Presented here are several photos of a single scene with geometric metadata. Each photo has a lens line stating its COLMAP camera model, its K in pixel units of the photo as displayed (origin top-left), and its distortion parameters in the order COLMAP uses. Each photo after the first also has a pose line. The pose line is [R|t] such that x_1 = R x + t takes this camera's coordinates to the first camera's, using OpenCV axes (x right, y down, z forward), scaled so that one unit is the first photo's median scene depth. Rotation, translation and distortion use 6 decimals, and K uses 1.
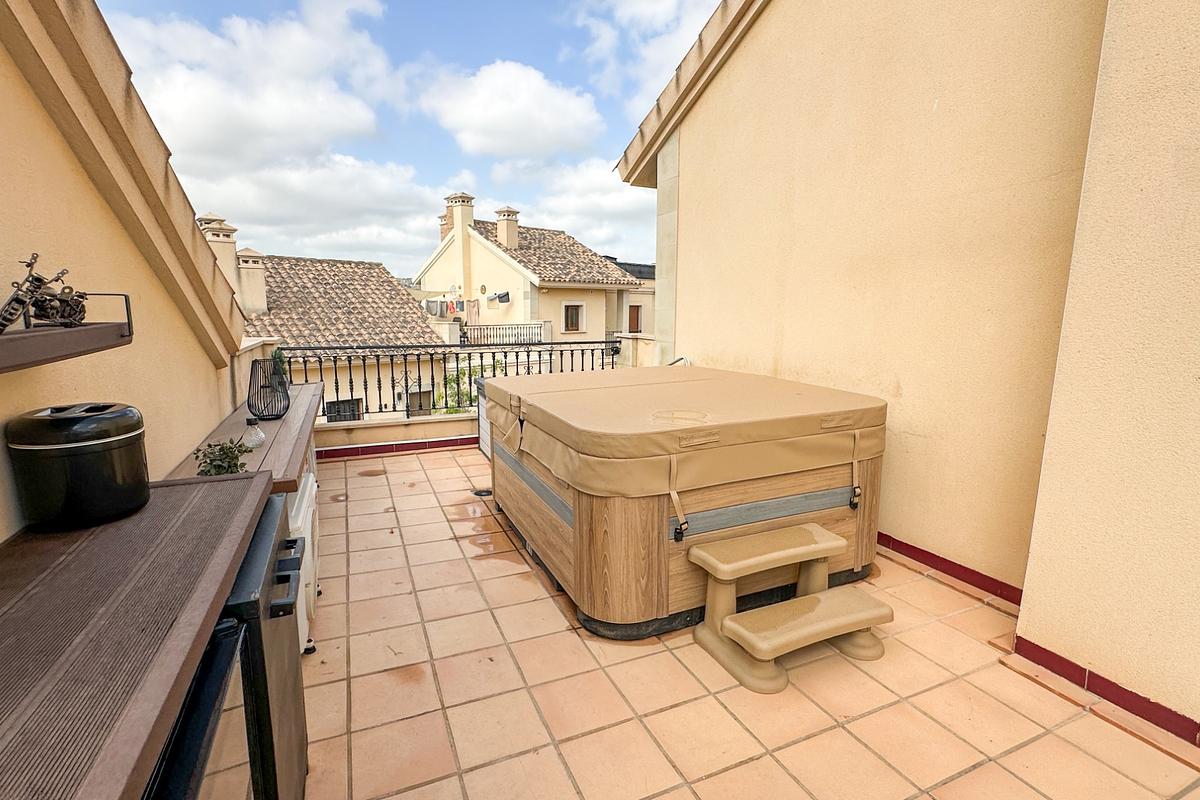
lens RADIAL K [[569.0, 0, 603.4], [0, 569.0, 394.8], [0, 0, 1]] dist [-0.005303, 0.001142]
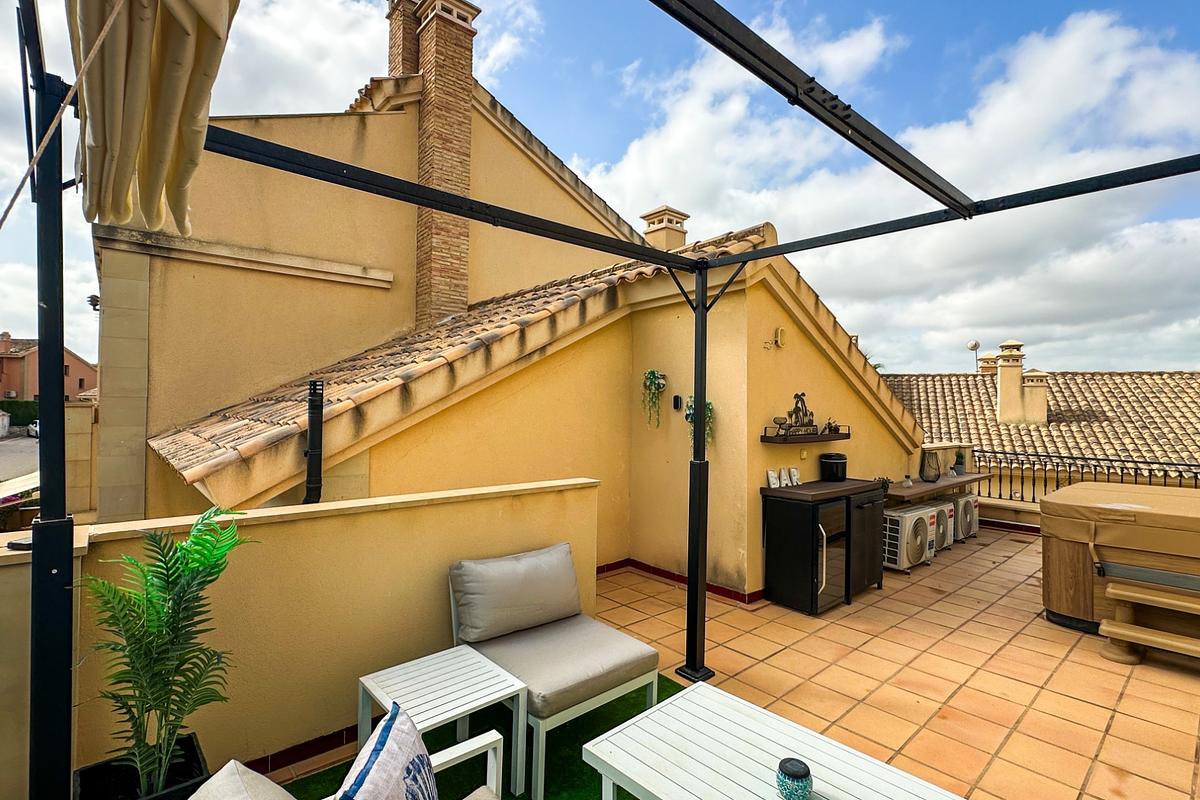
lens RADIAL K [[569.0, 0, 601.1], [0, 569.0, 402.3], [0, 0, 1]] dist [-0.005303, 0.001142]
pose [[0.300087, -0.004677, -0.953900, 0.214741], [-0.160157, 0.985546, -0.055216, 0.013523], [0.940371, 0.169344, 0.295000, -0.160638]]
